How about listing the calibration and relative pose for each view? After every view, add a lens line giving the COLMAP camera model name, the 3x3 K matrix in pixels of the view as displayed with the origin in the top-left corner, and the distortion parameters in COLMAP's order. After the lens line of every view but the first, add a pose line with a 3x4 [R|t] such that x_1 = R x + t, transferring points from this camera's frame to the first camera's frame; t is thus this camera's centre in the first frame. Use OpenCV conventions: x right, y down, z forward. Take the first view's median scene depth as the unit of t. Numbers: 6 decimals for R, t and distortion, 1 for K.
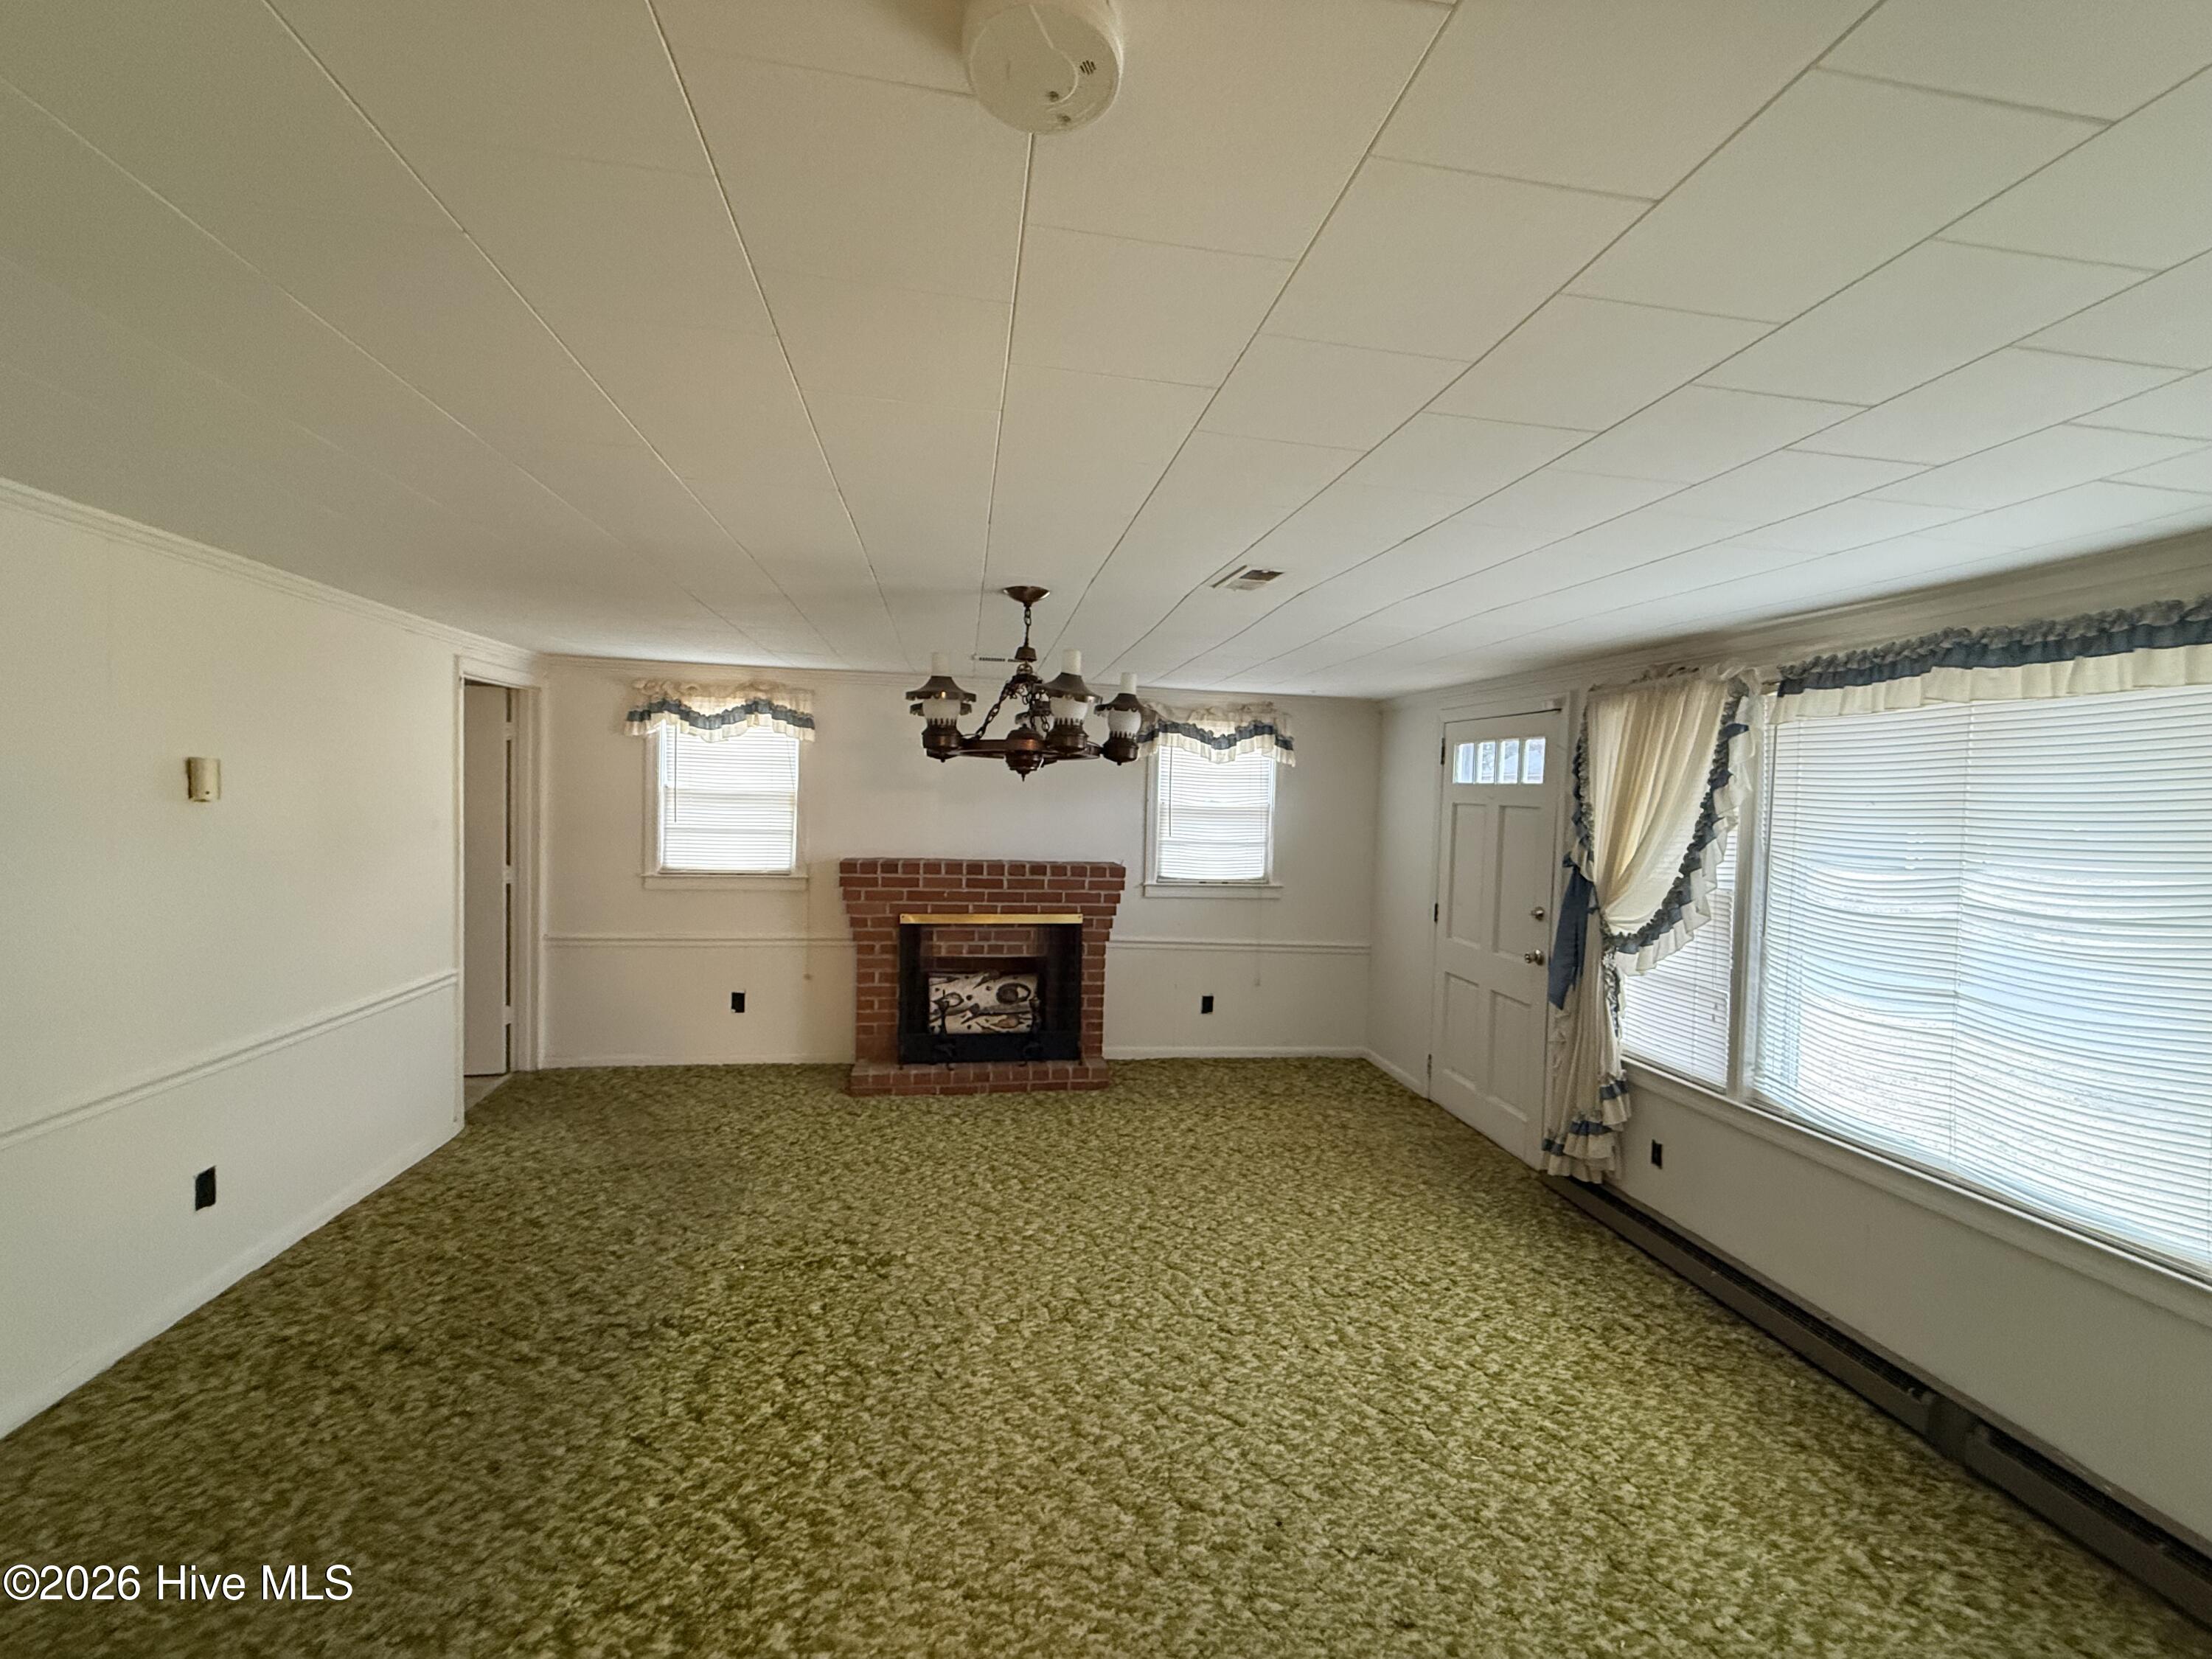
lens RADIAL K [[883.9, 0, 1104.9], [0, 883.9, 830.4], [0, 0, 1]] dist [0.000472, 0.000049]
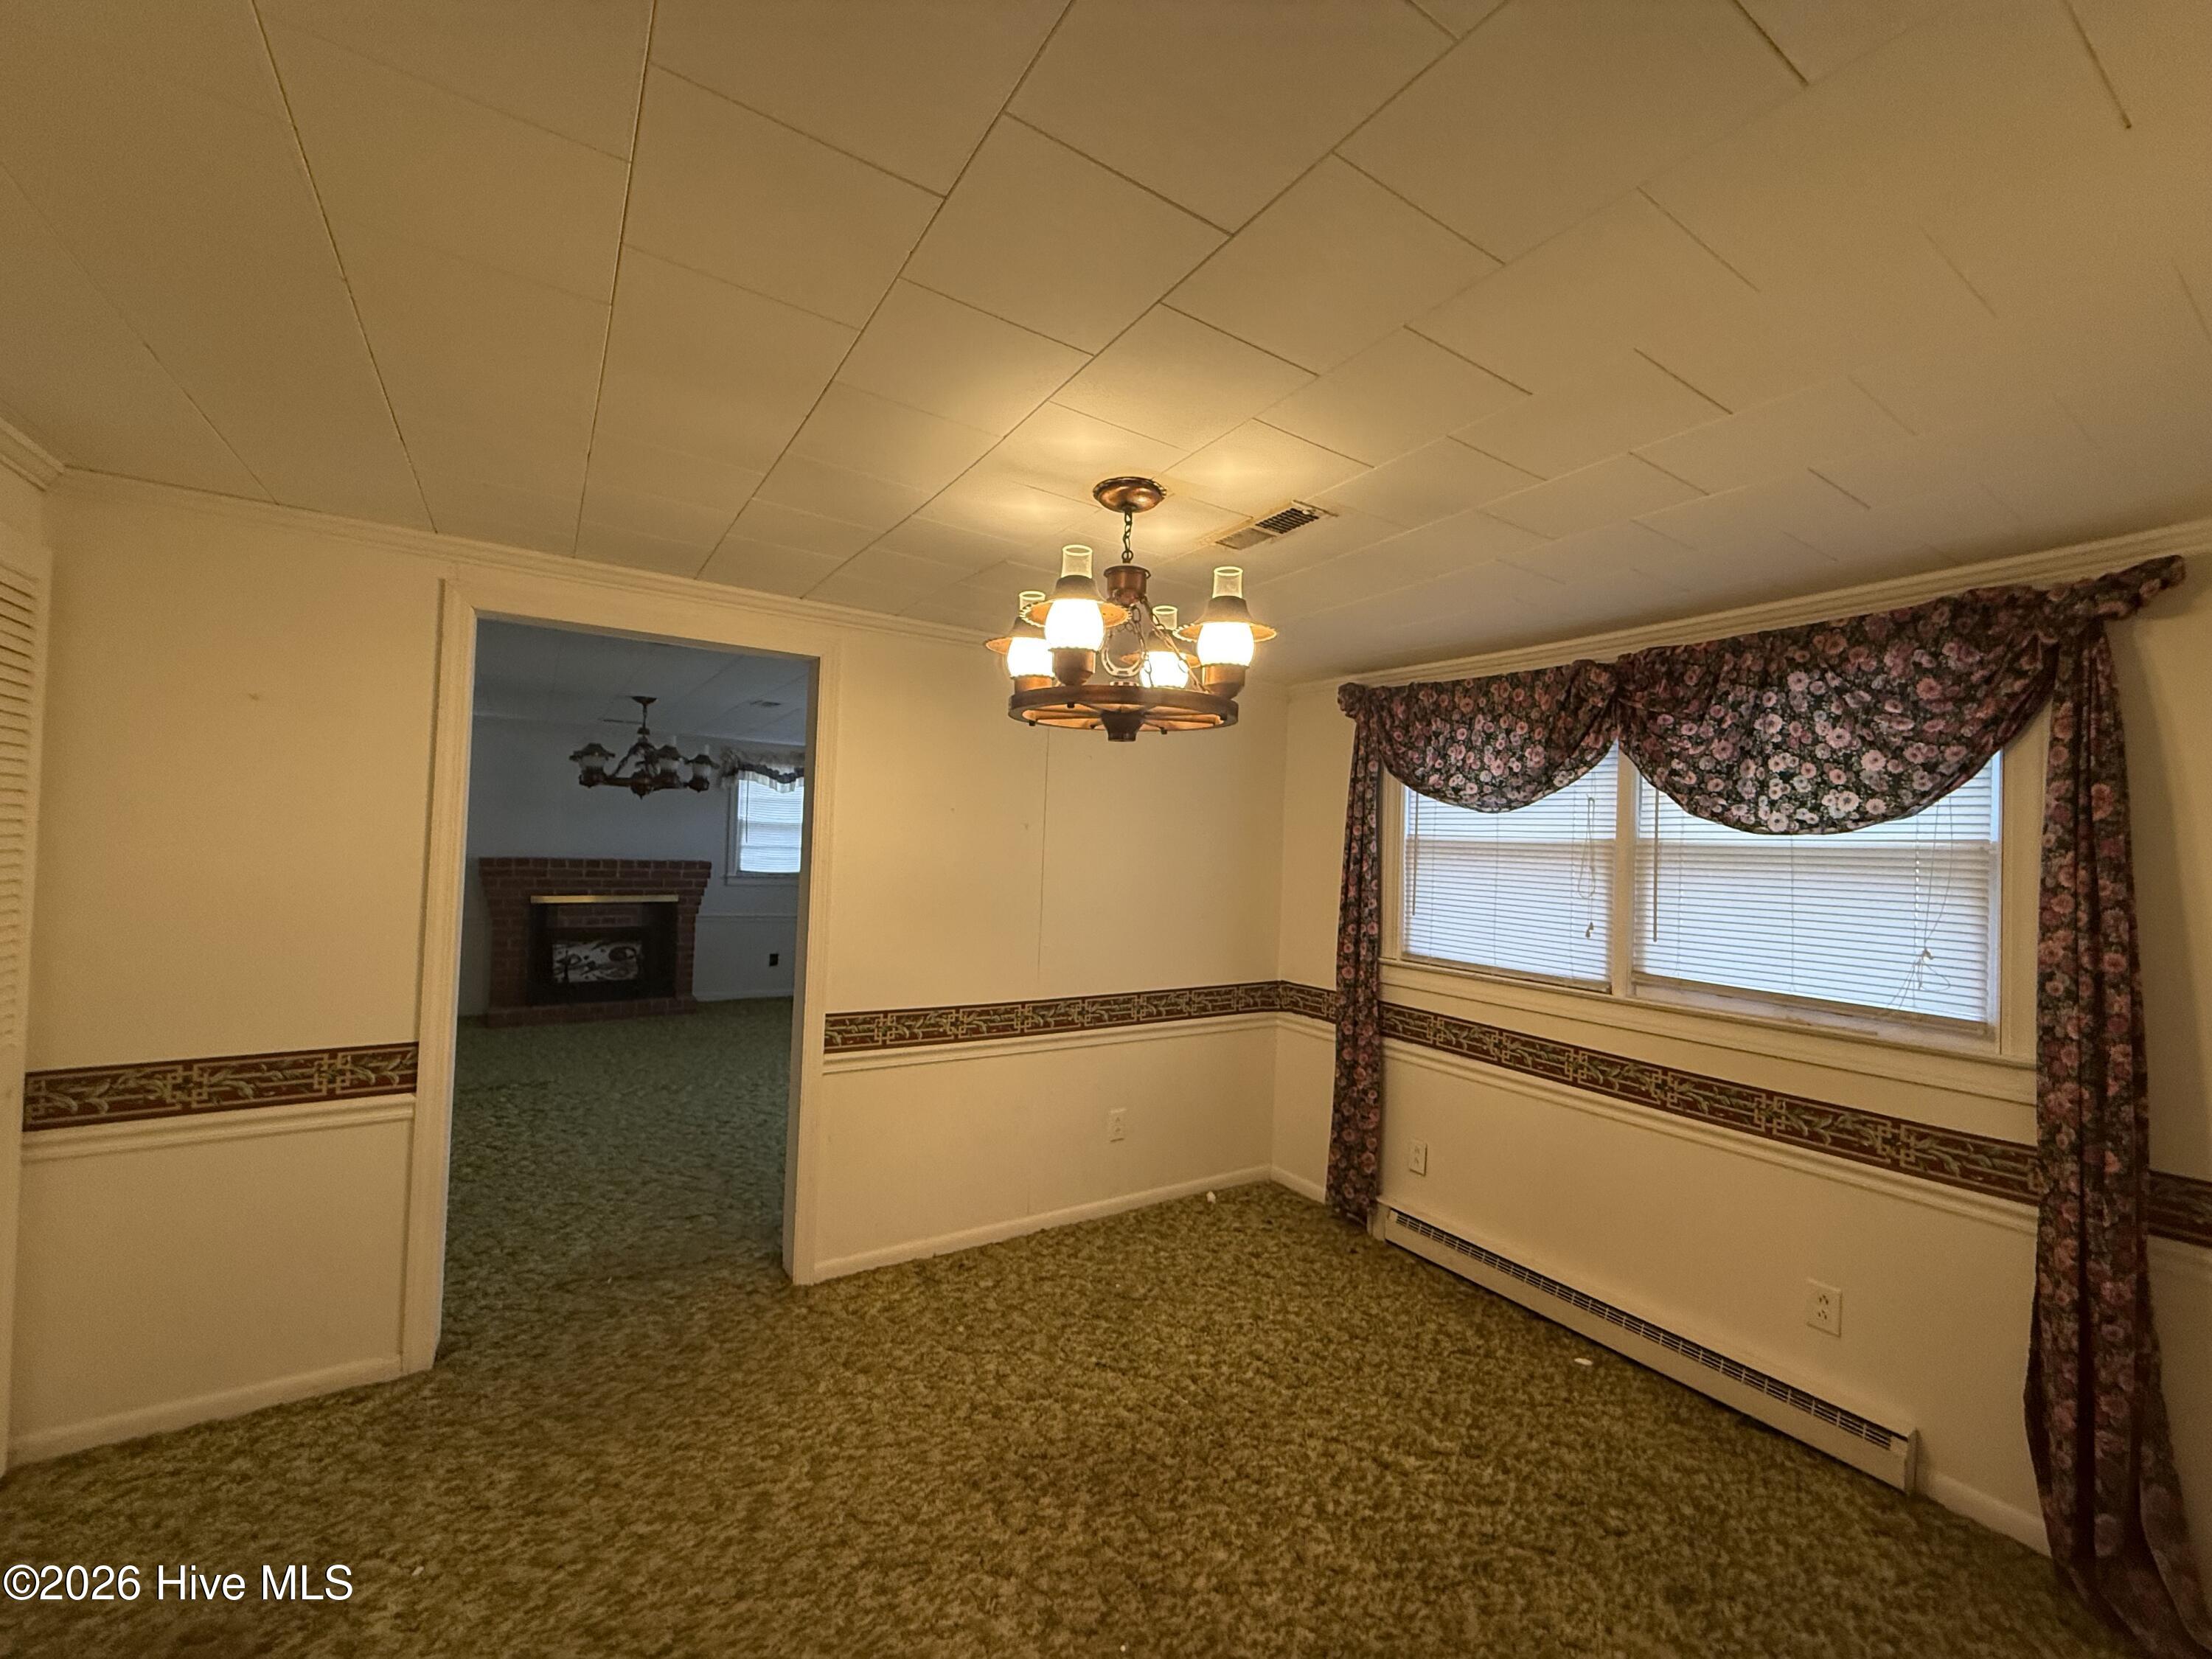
lens RADIAL K [[883.9, 0, 1098.1], [0, 883.9, 830.0], [0, 0, 1]] dist [0.000472, 0.000049]
pose [[0.916738, 0.010694, 0.399346, 0.026048], [0.003513, 0.999387, -0.034828, 0.042179], [-0.399474, 0.033331, 0.916138, -0.606162]]
